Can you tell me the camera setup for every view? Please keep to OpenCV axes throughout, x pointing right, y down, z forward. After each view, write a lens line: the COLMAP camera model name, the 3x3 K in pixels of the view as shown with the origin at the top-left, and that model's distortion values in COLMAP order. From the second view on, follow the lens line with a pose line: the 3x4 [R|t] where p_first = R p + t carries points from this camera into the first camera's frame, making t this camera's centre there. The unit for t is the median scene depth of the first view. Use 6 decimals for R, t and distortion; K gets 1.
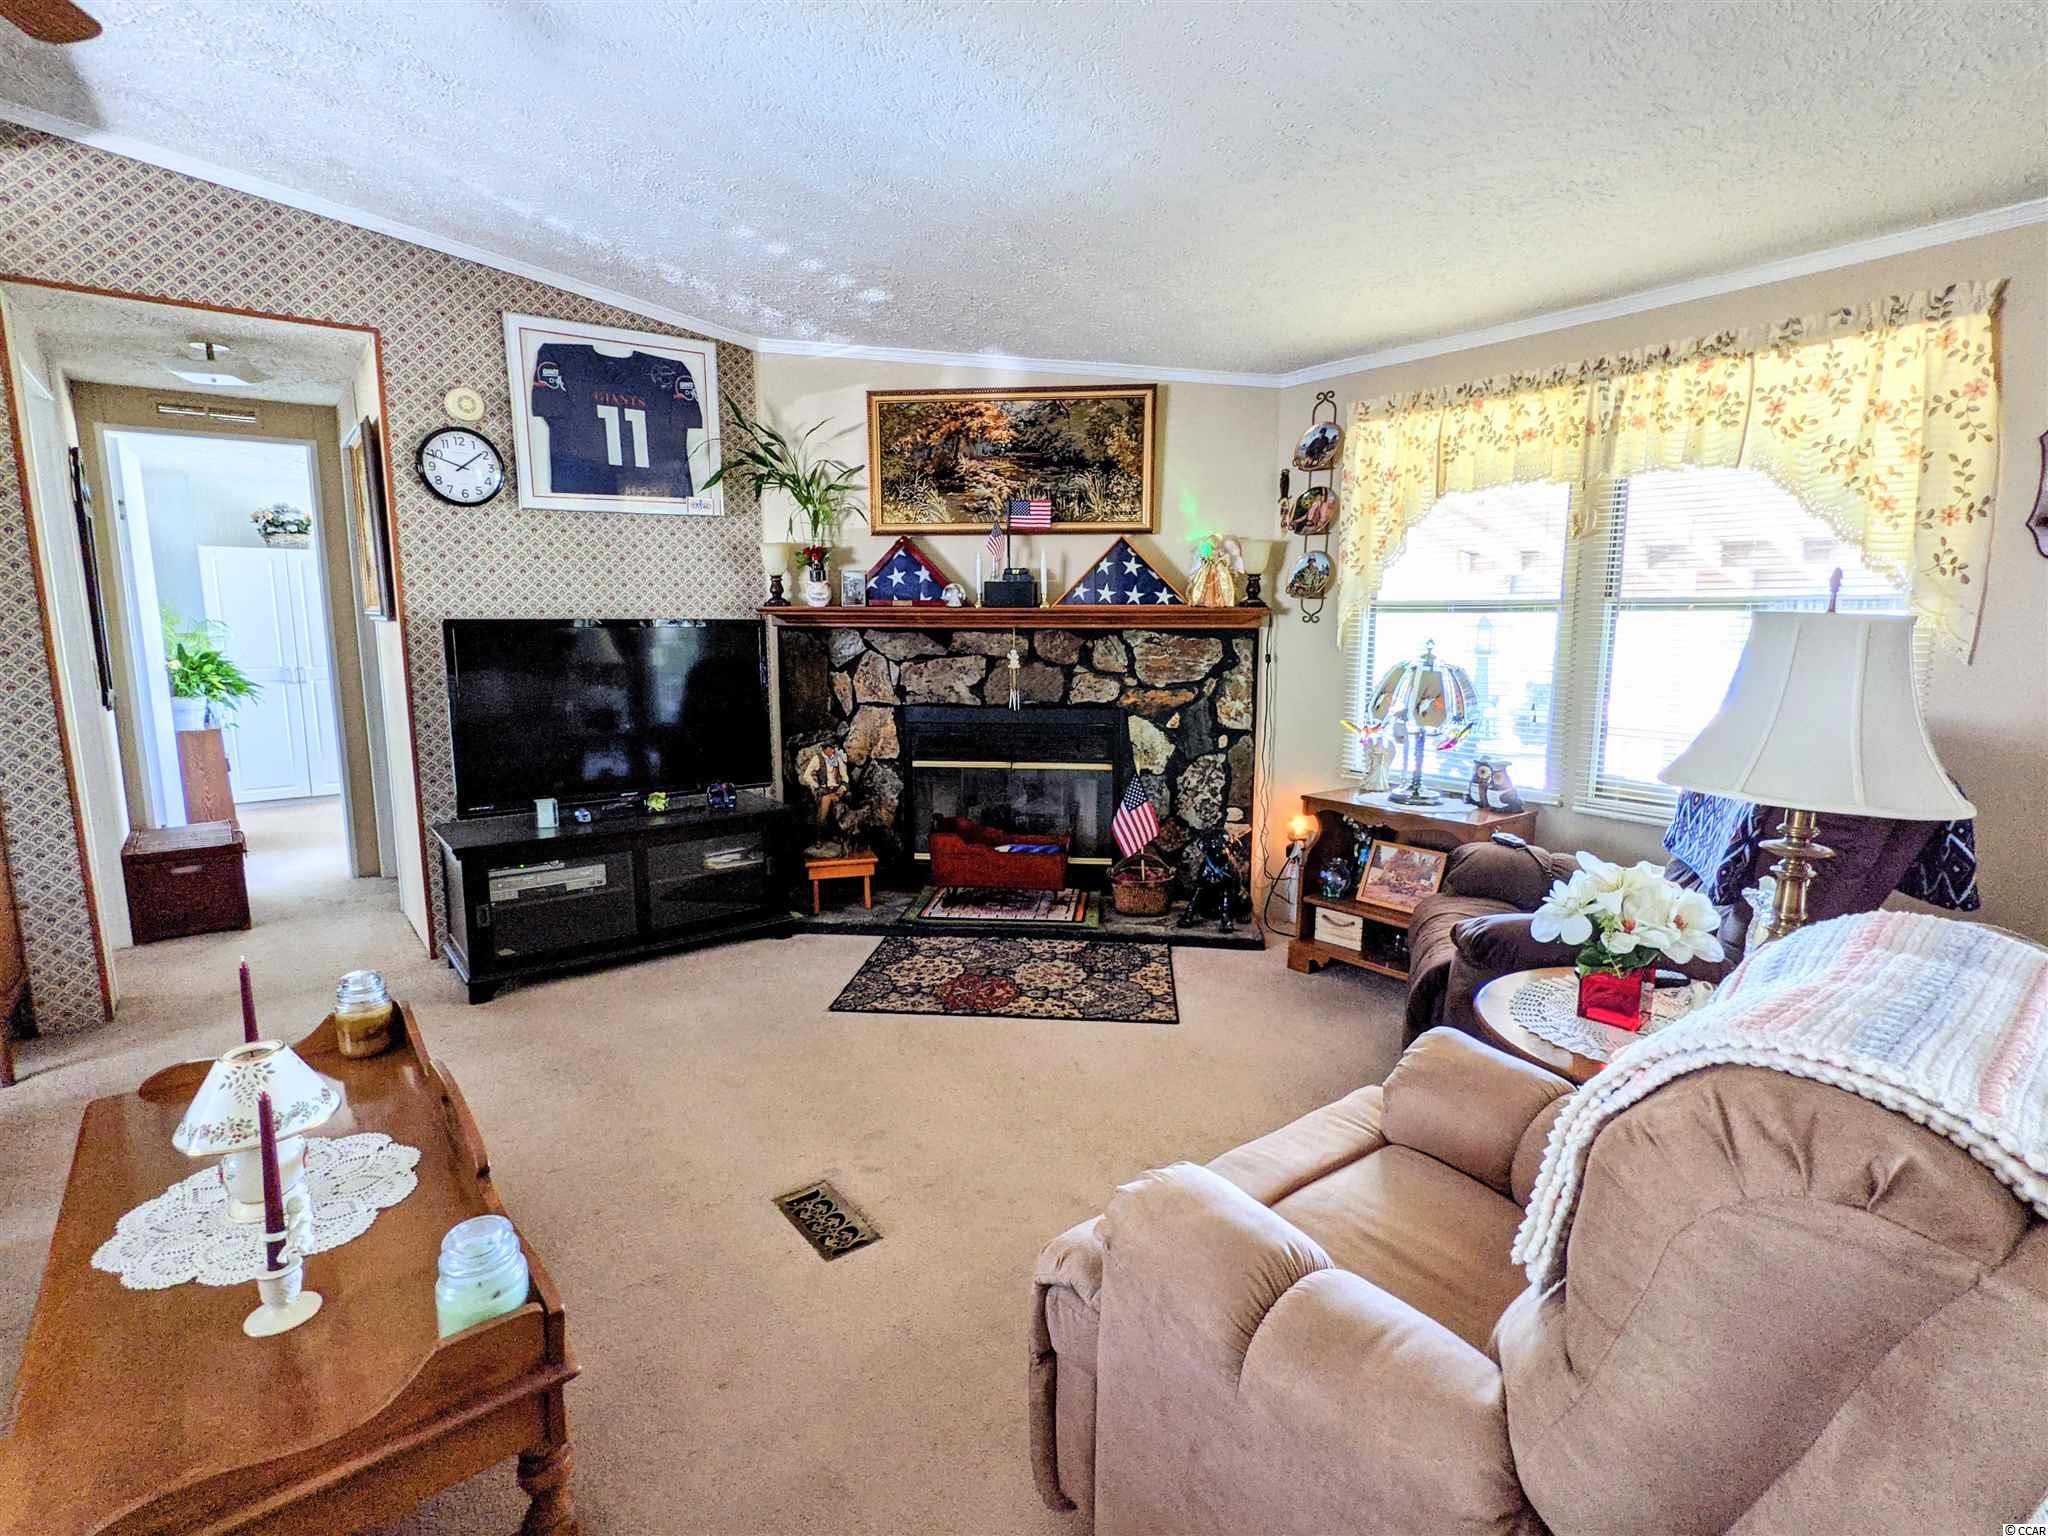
lens RADIAL K [[990.4, 0, 1024.7], [0, 990.4, 762.2], [0, 0, 1]] dist [0.005437, -0.001866]
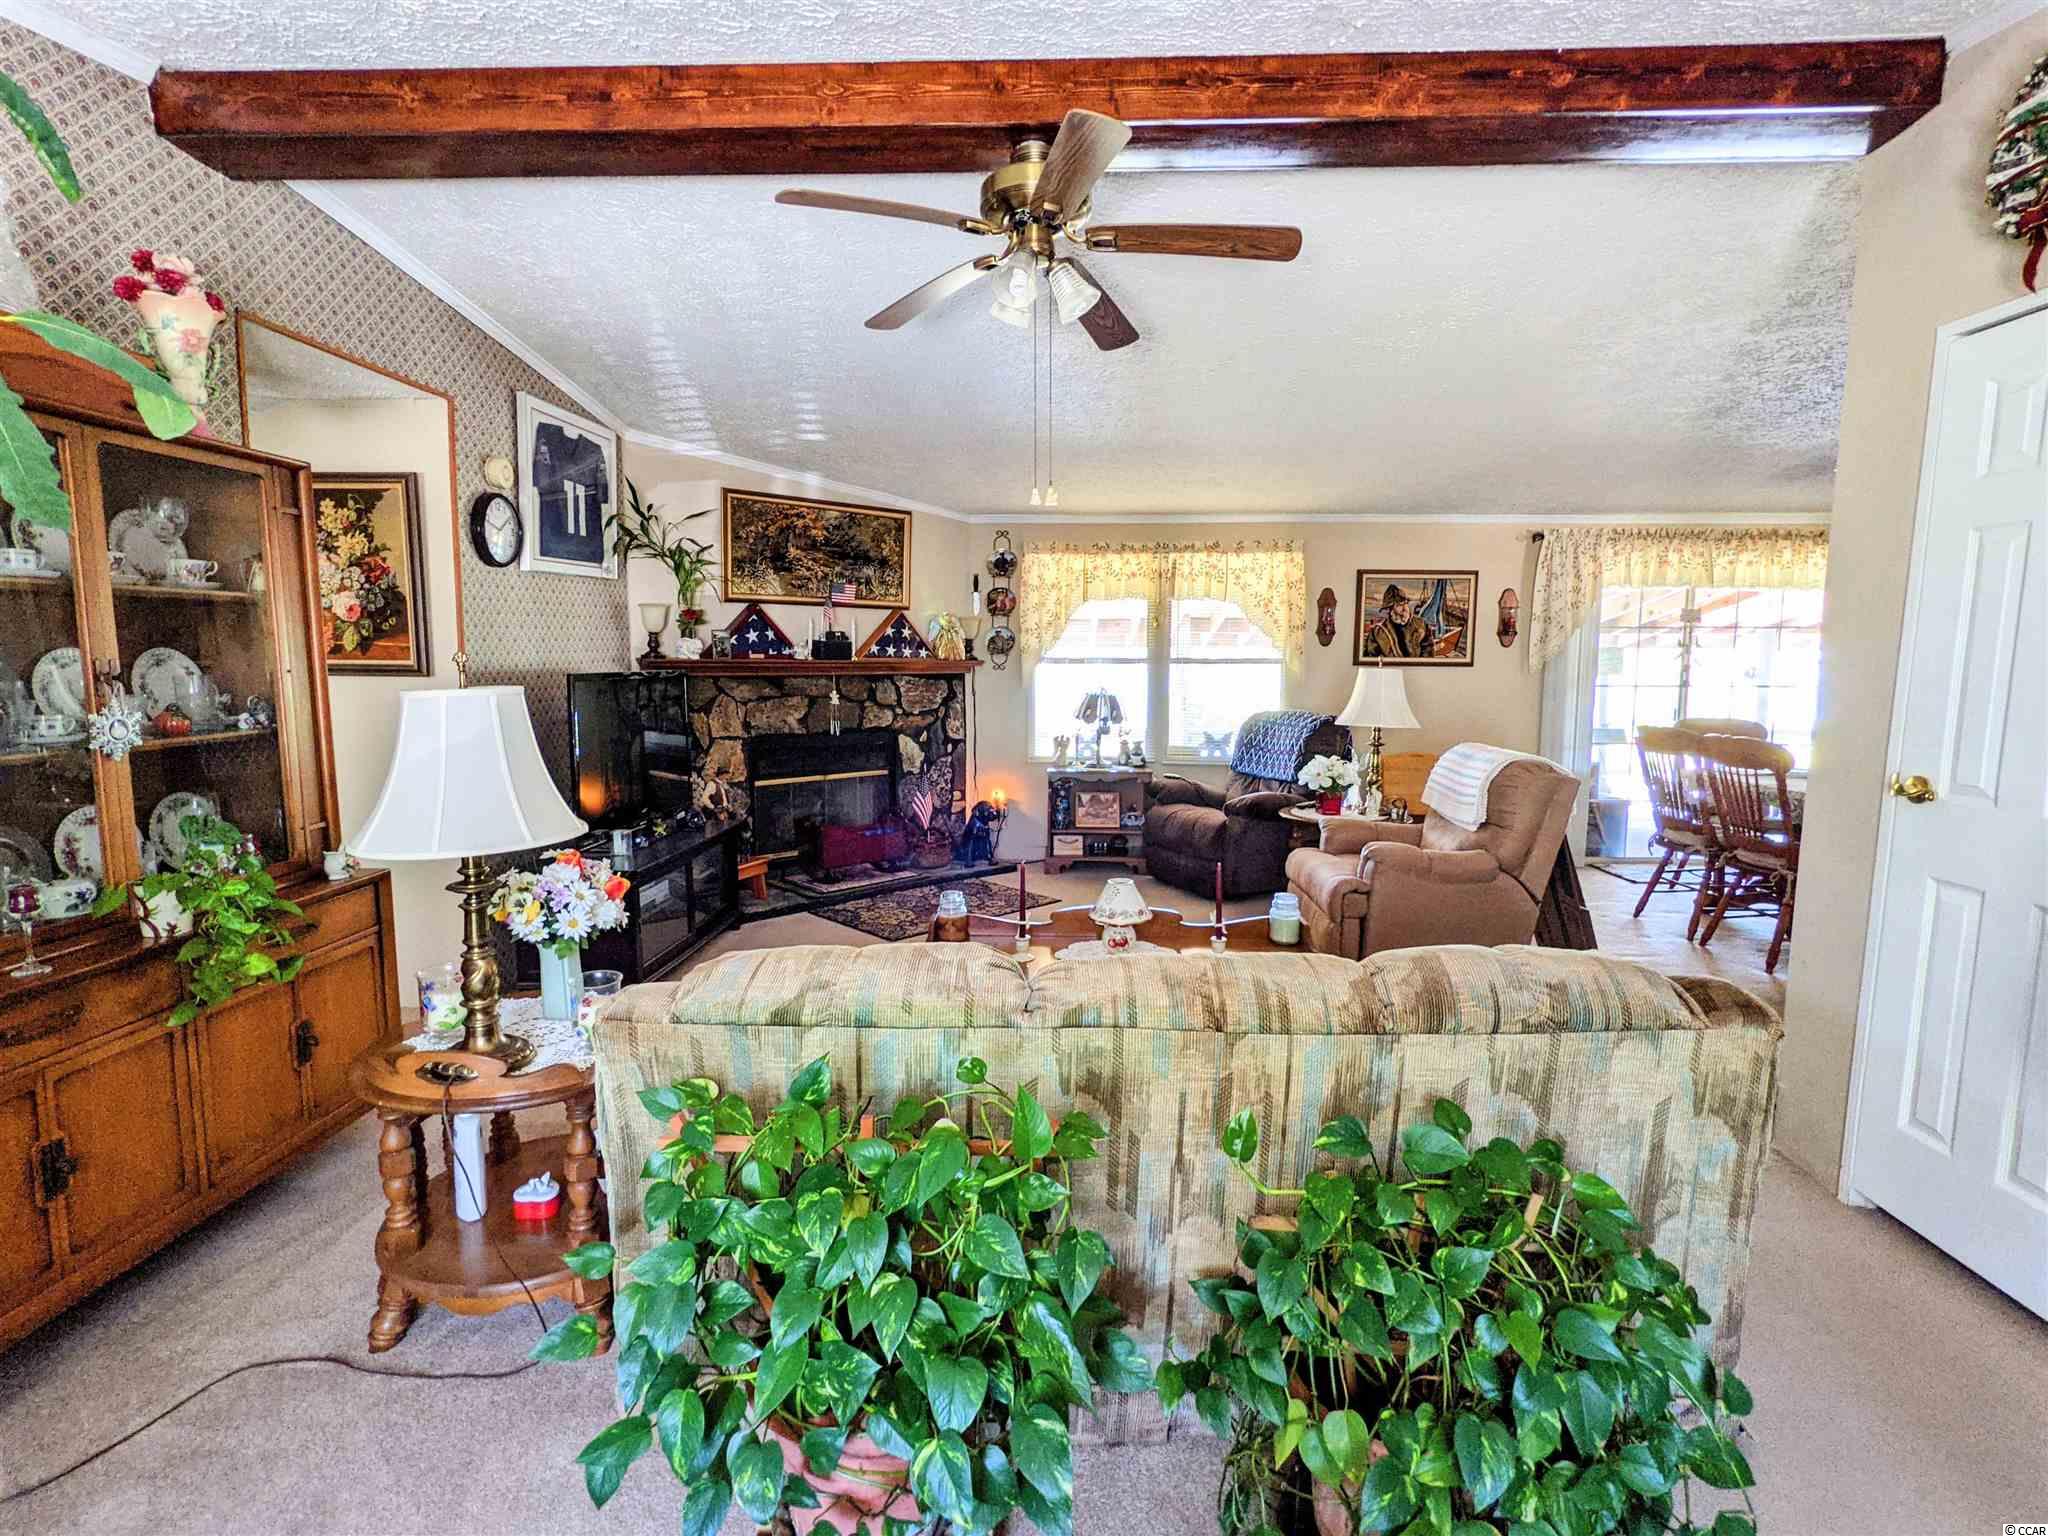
lens RADIAL K [[990.4, 0, 1027.5], [0, 990.4, 768.3], [0, 0, 1]] dist [0.005437, -0.001866]
pose [[0.658135, -0.082050, 0.748415, -0.867988], [0.106820, 0.994164, 0.015057, 0.000036], [-0.745283, 0.070036, 0.663059, -0.091505]]
